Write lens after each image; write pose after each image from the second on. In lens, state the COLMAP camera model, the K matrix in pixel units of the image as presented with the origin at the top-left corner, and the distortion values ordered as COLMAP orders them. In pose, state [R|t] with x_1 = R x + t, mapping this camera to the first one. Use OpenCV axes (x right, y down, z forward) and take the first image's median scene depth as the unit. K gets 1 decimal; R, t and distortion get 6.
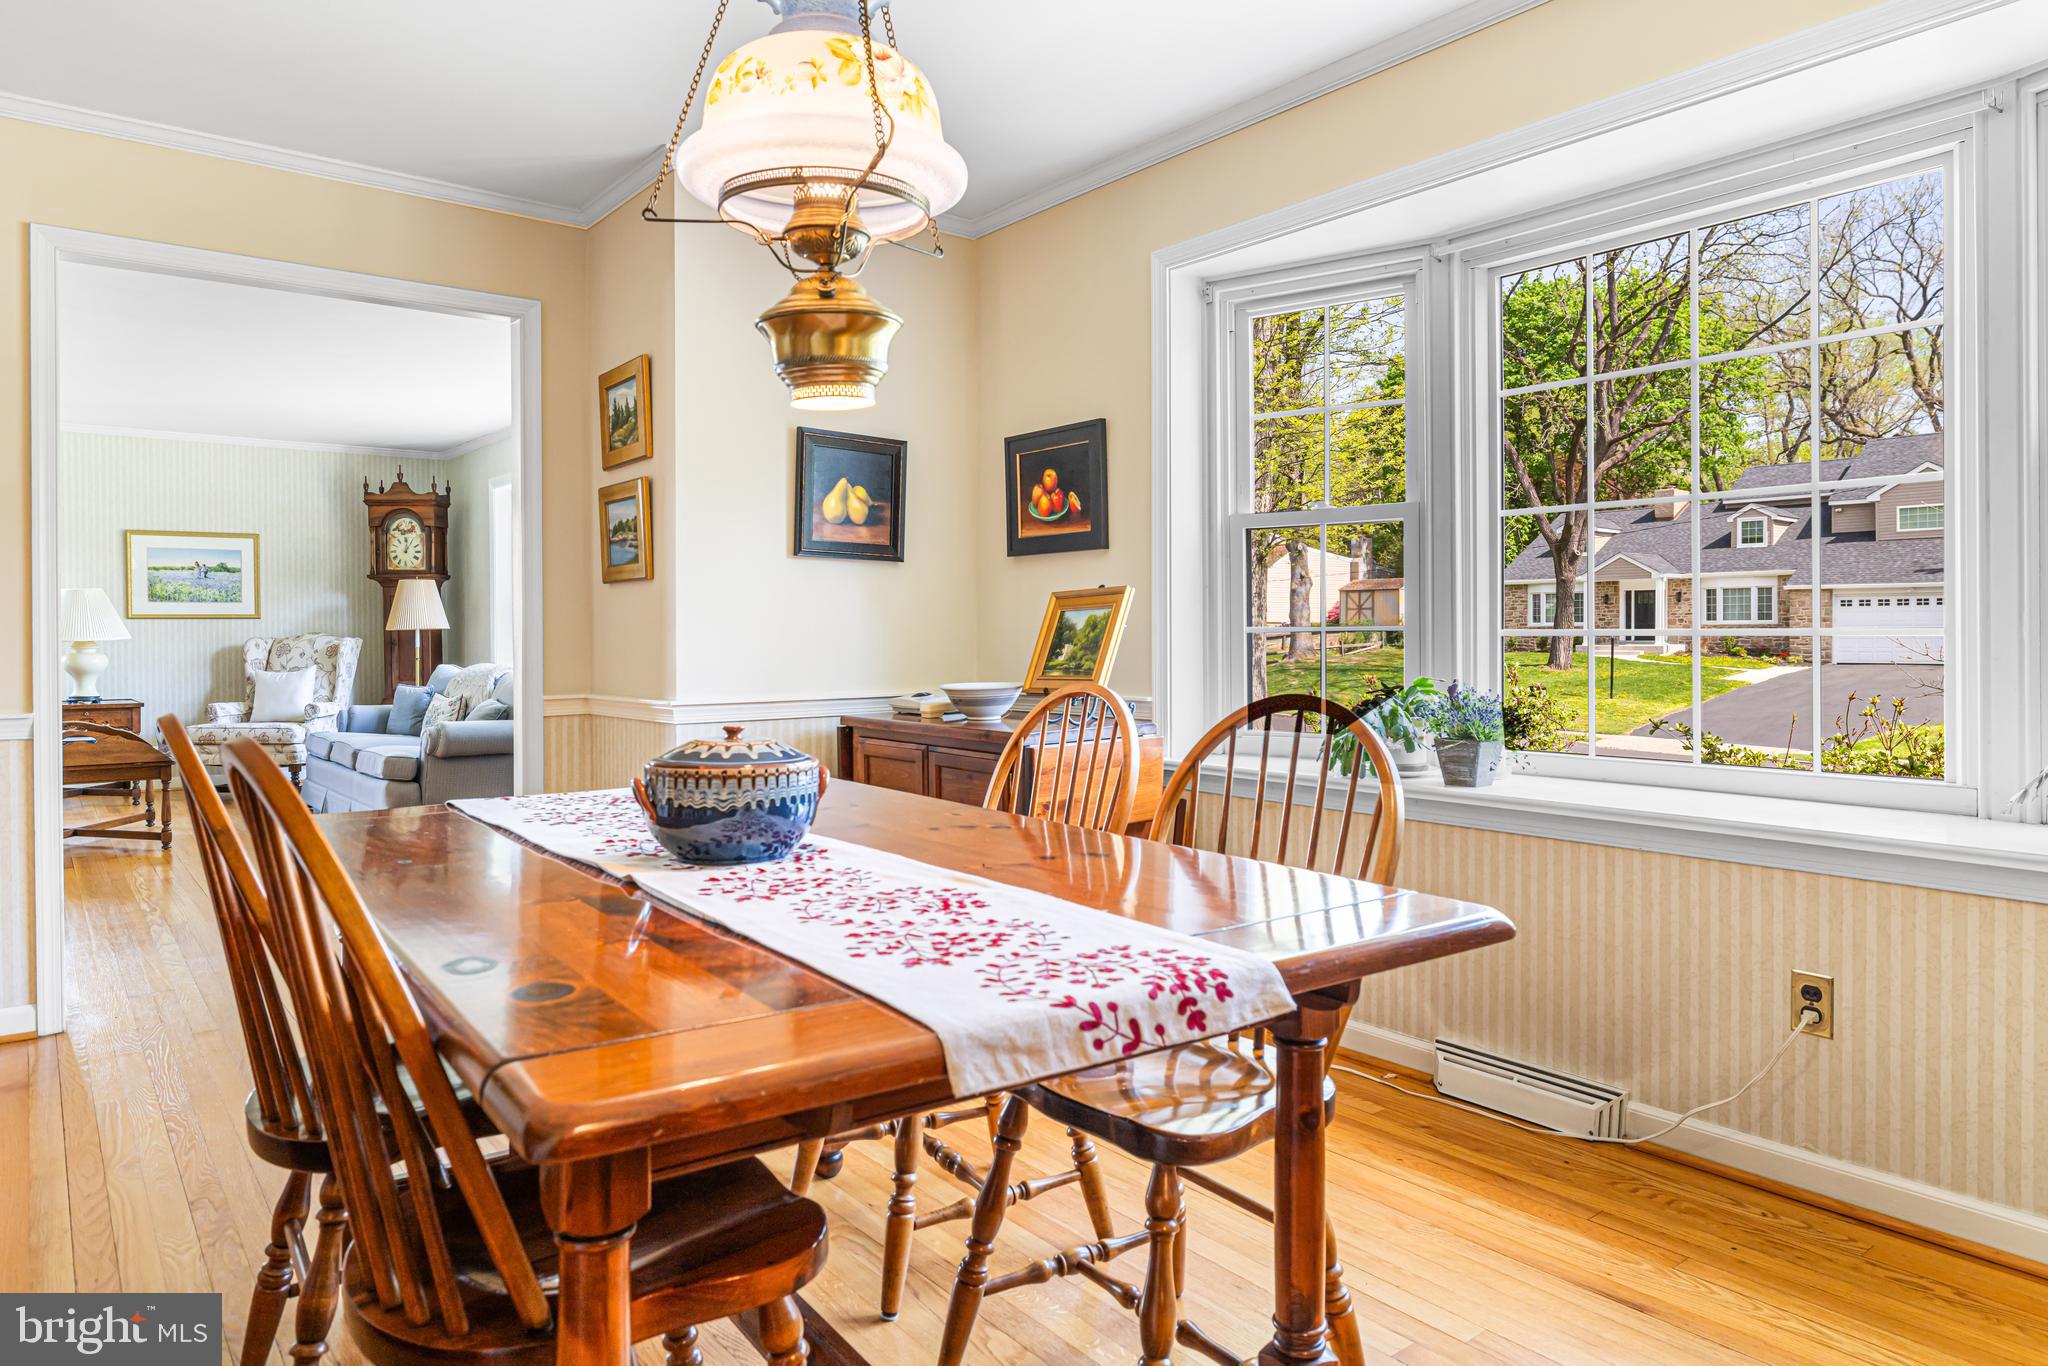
lens RADIAL K [[1278.2, 0, 1026.4], [0, 1278.2, 664.9], [0, 0, 1]] dist [0.001220, -0.000077]
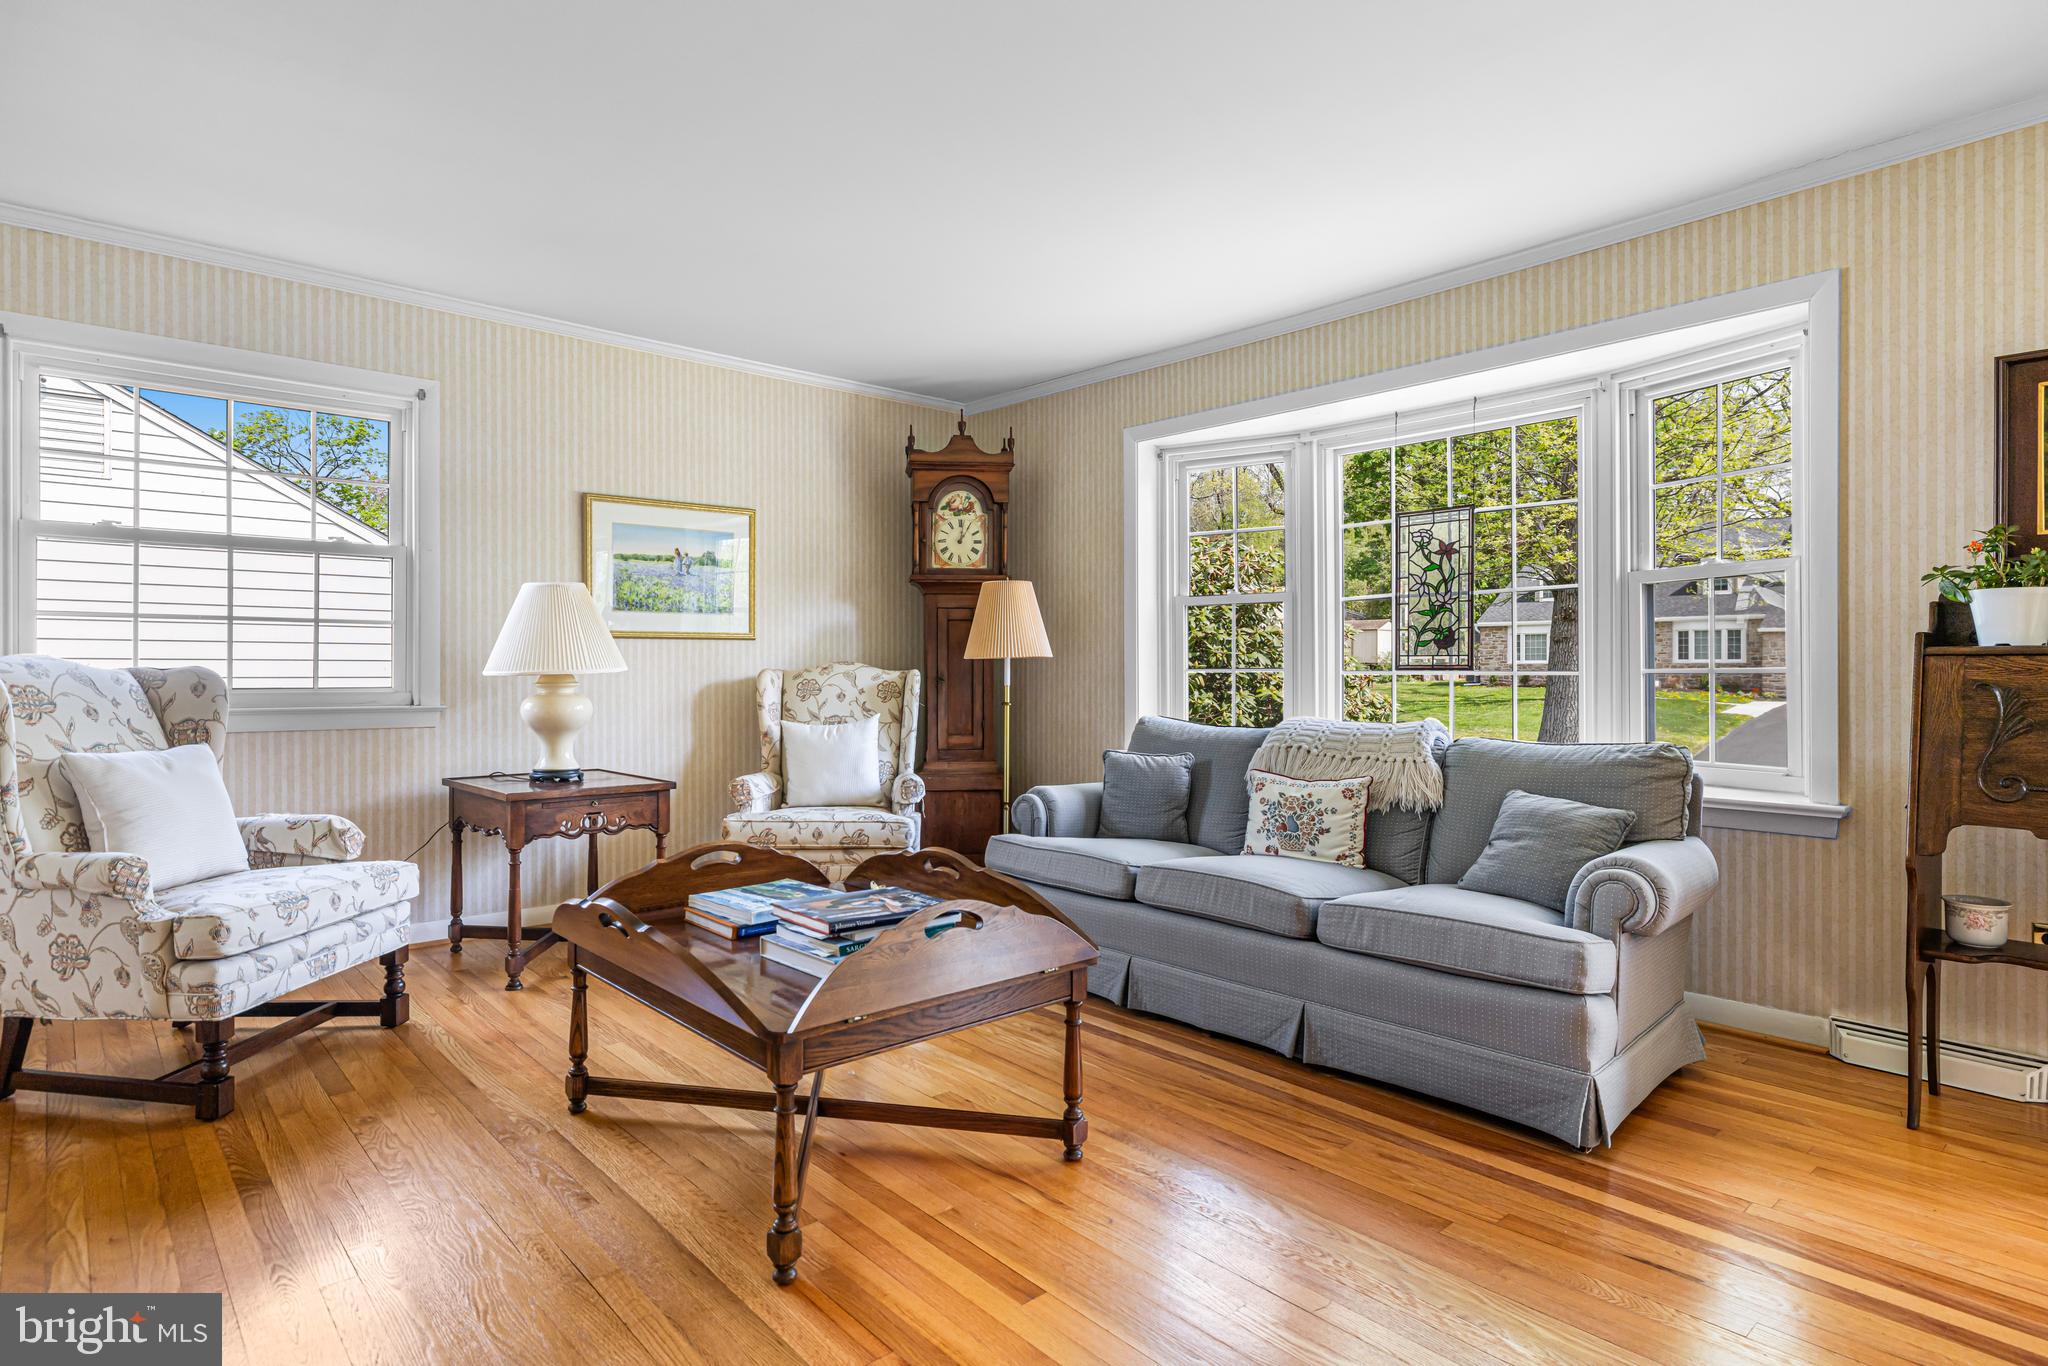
lens RADIAL K [[1103.8, 0, 1022.1], [0, 1103.8, 672.5], [0, 0, 1]] dist [-0.000371, -0.000144]
pose [[0.997198, 0.005105, 0.074639, -0.499429], [-0.003590, 0.999785, -0.020413, -0.008748], [-0.074727, 0.020088, 0.997002, 0.429834]]
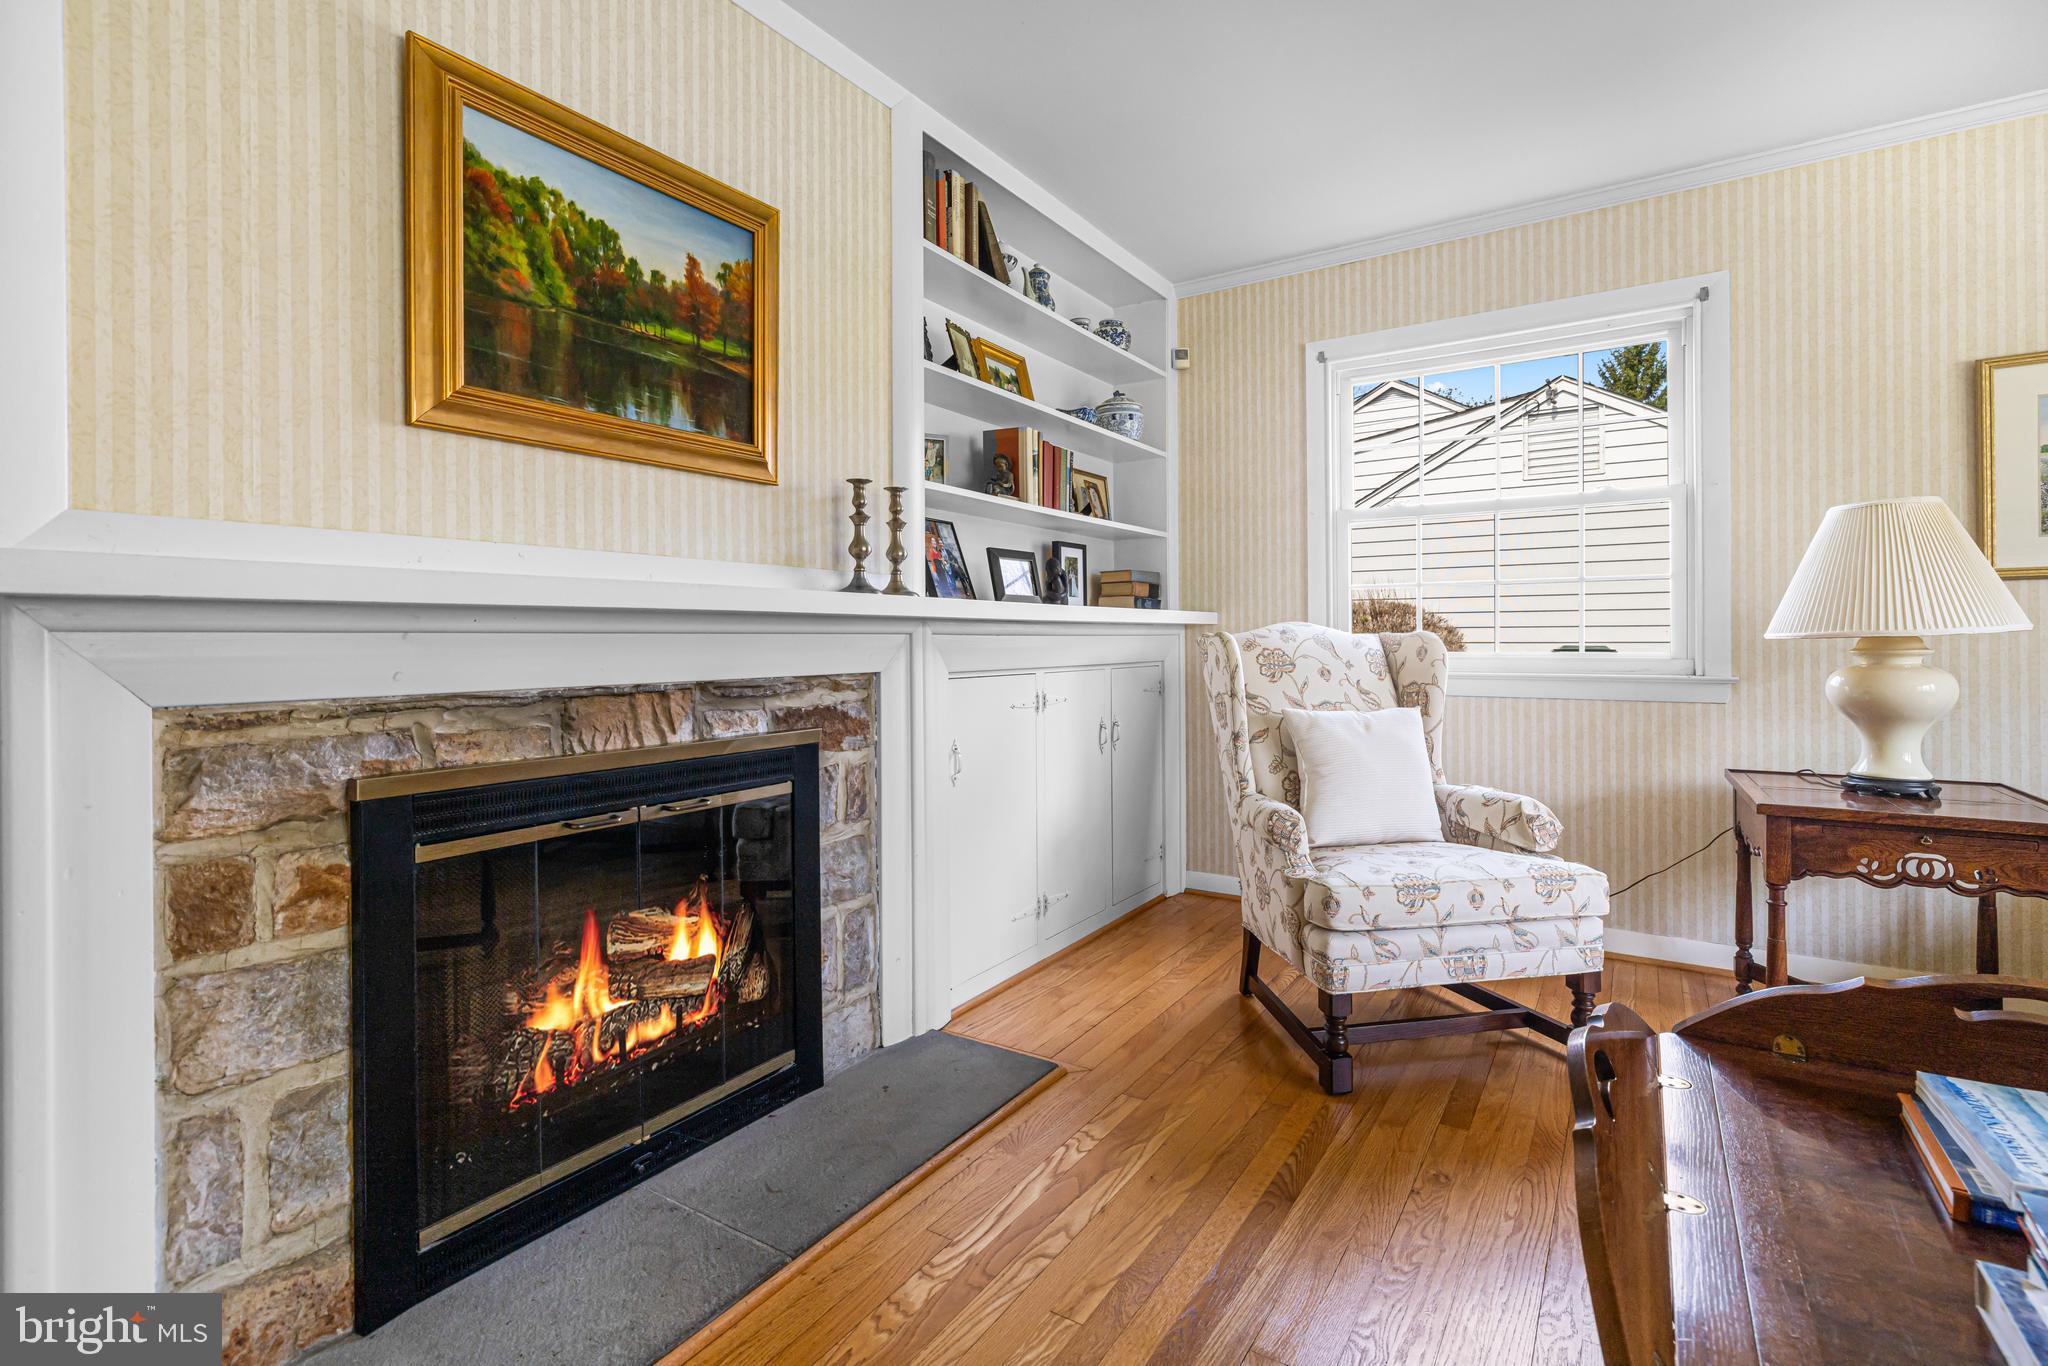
lens RADIAL K [[967.9, 0, 989.4], [0, 967.9, 641.4], [0, 0, 1]] dist [0.000323, 0.000571]
pose [[0.324571, 0.004105, -0.945852, -0.482846], [-0.016078, 0.999870, -0.001178, -0.010950], [0.945725, 0.015590, 0.324595, 0.568385]]
